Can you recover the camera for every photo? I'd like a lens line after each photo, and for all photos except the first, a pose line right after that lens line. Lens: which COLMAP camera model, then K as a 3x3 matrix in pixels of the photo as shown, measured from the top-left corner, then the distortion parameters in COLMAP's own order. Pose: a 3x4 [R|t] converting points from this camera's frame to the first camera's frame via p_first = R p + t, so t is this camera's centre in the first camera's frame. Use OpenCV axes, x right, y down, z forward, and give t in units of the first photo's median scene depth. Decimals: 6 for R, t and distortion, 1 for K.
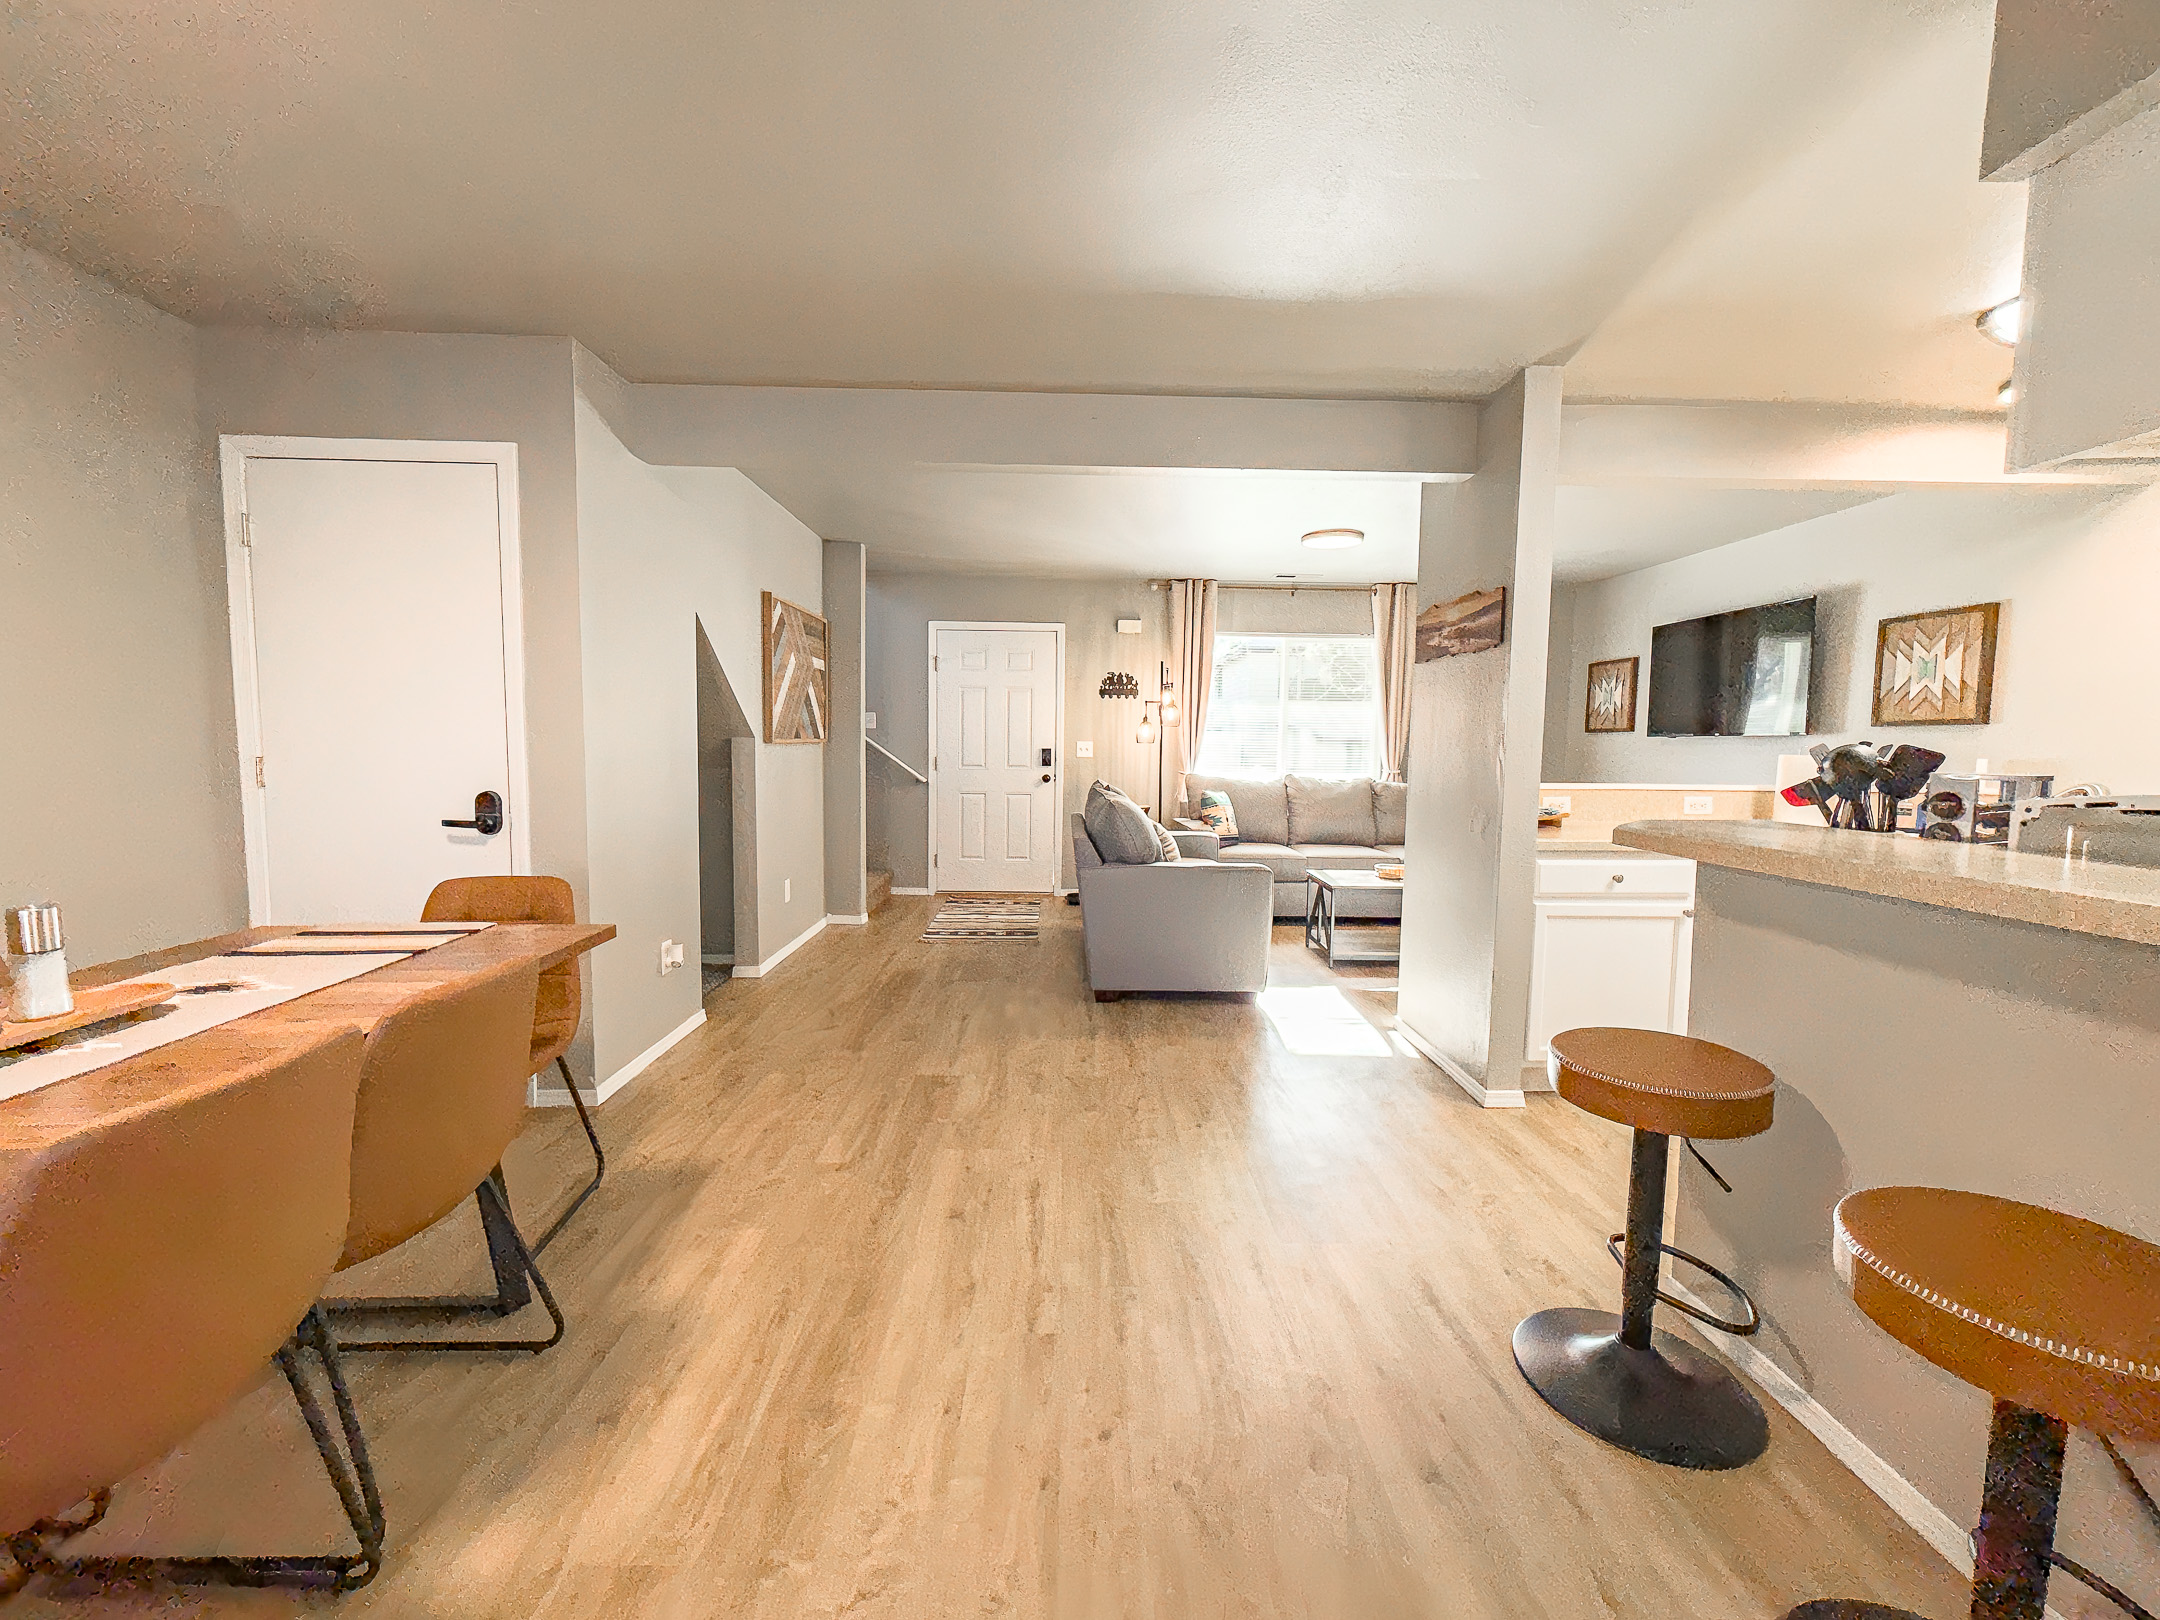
lens RADIAL K [[872.1, 0, 1083.3], [0, 872.1, 807.9], [0, 0, 1]] dist [-0.000419, -0.000350]
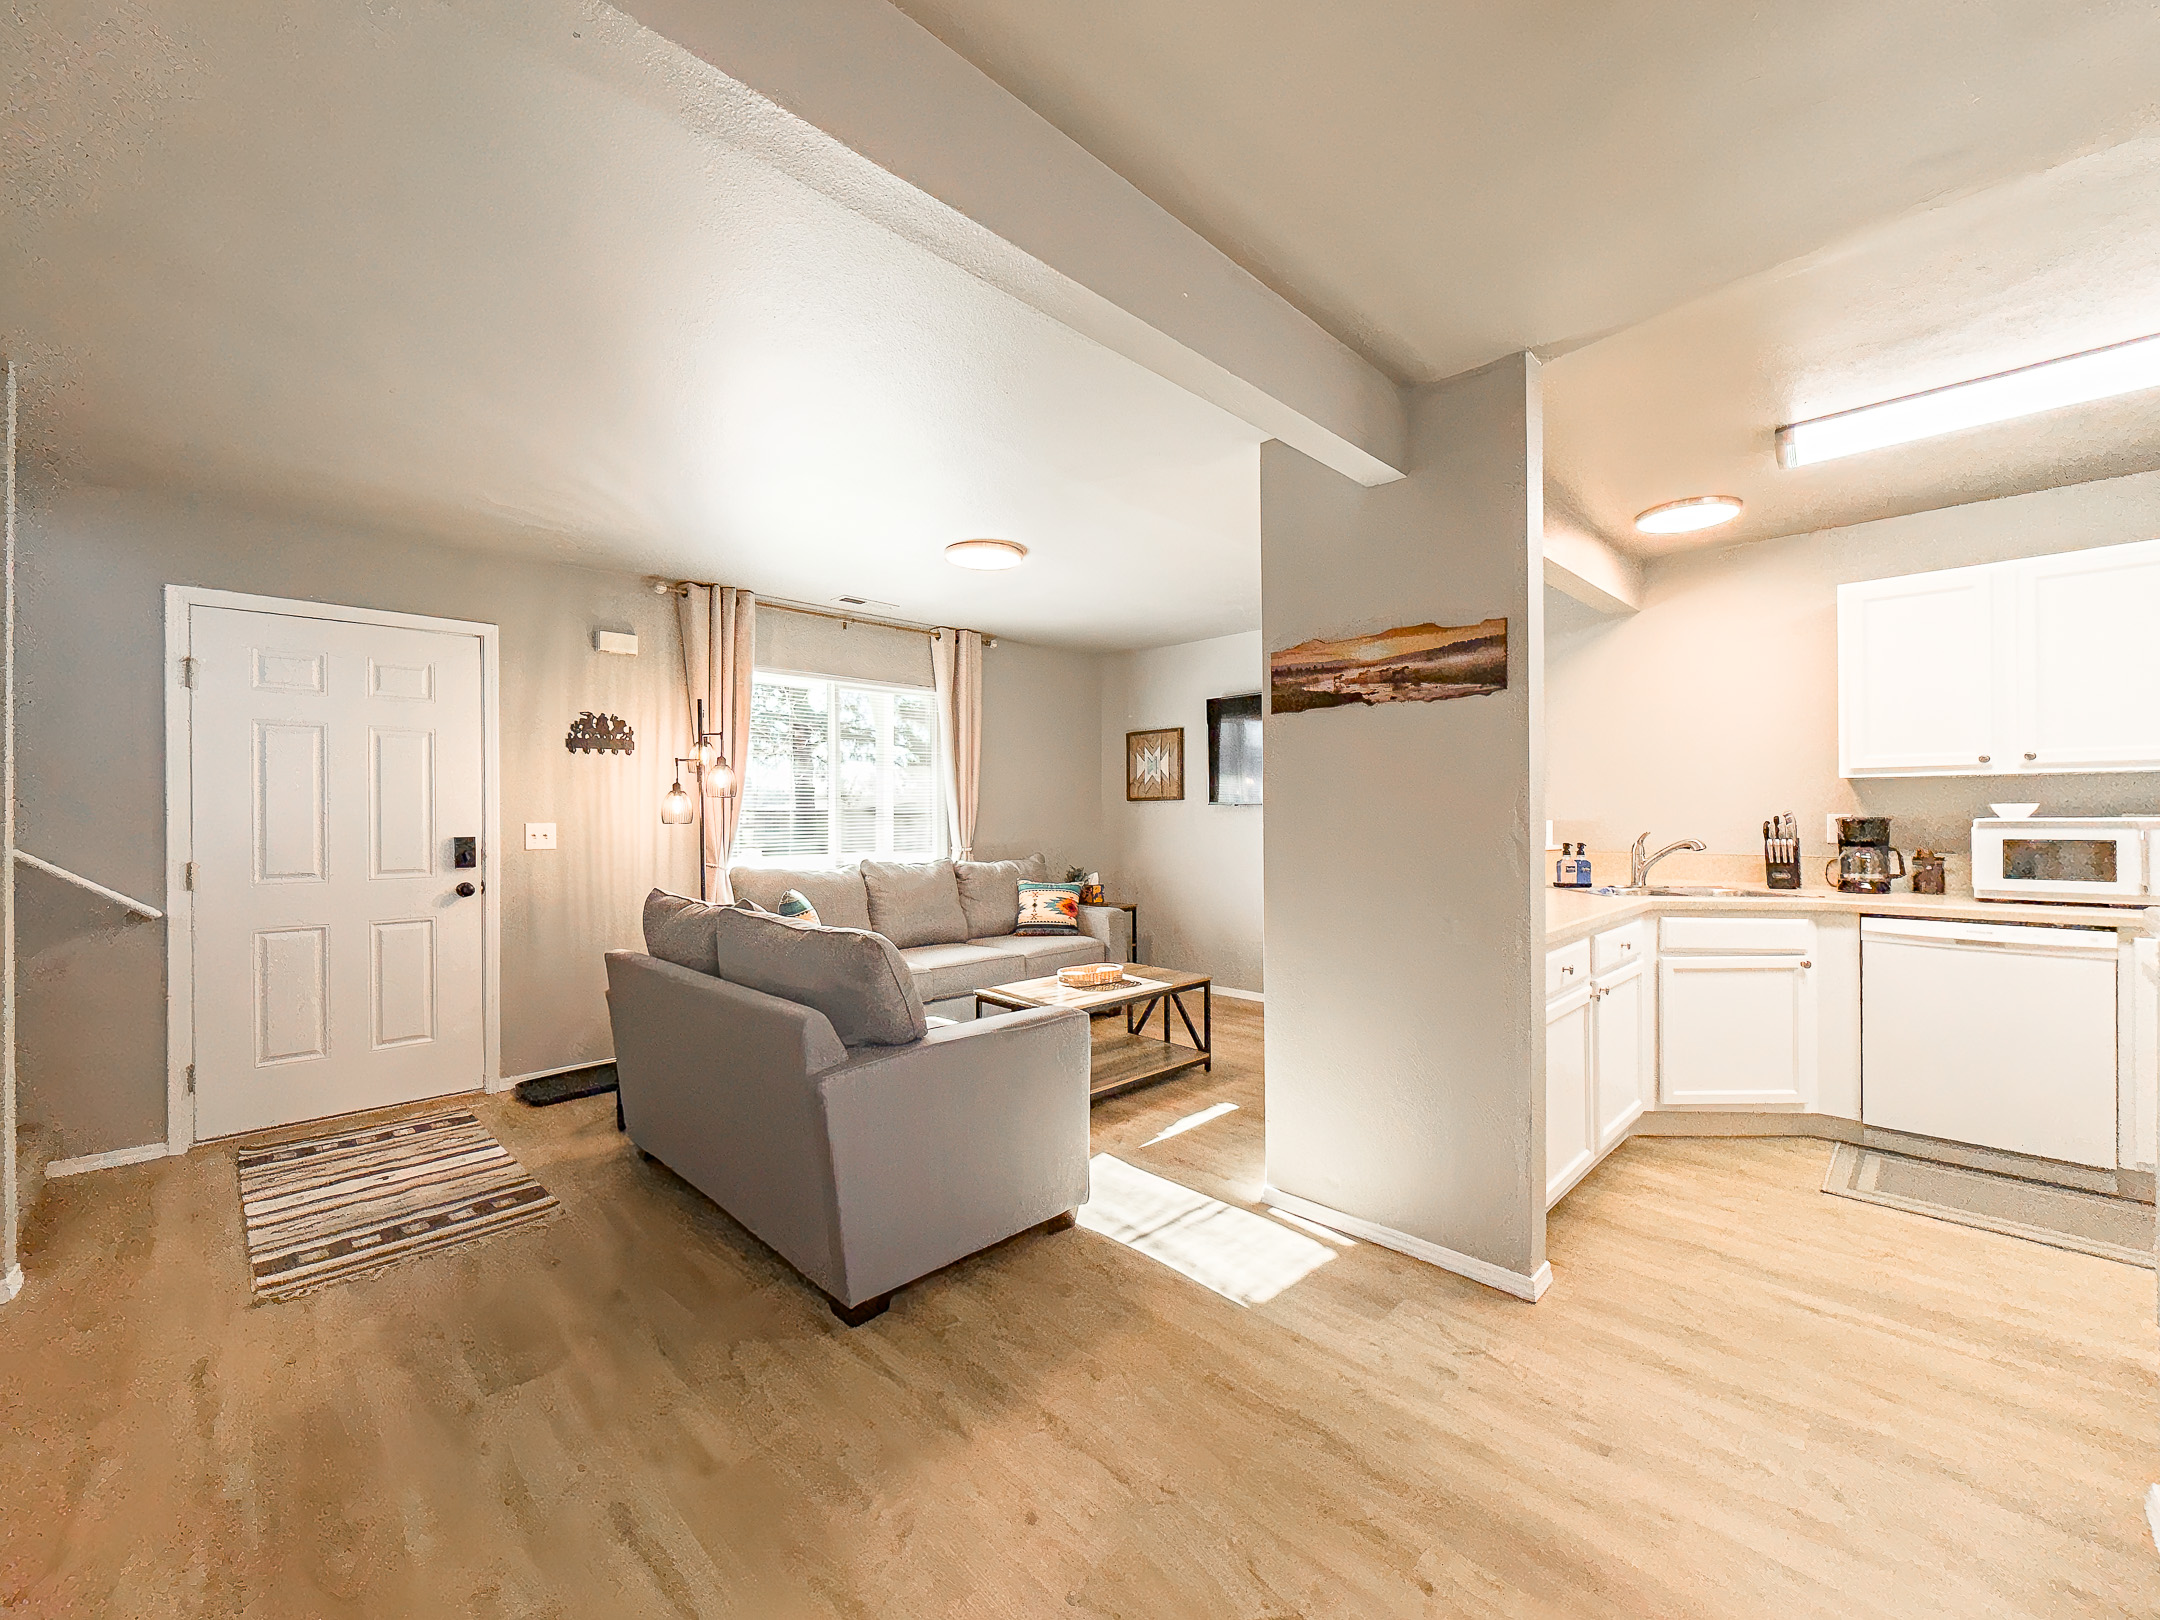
lens RADIAL K [[872.1, 0, 1083.1], [0, 872.1, 812.4], [0, 0, 1]] dist [-0.000419, -0.000350]
pose [[0.721702, -0.017638, 0.691979, -0.150696], [0.068766, 0.996557, -0.046319, -0.031097], [-0.688779, 0.081013, 0.720430, 0.317924]]
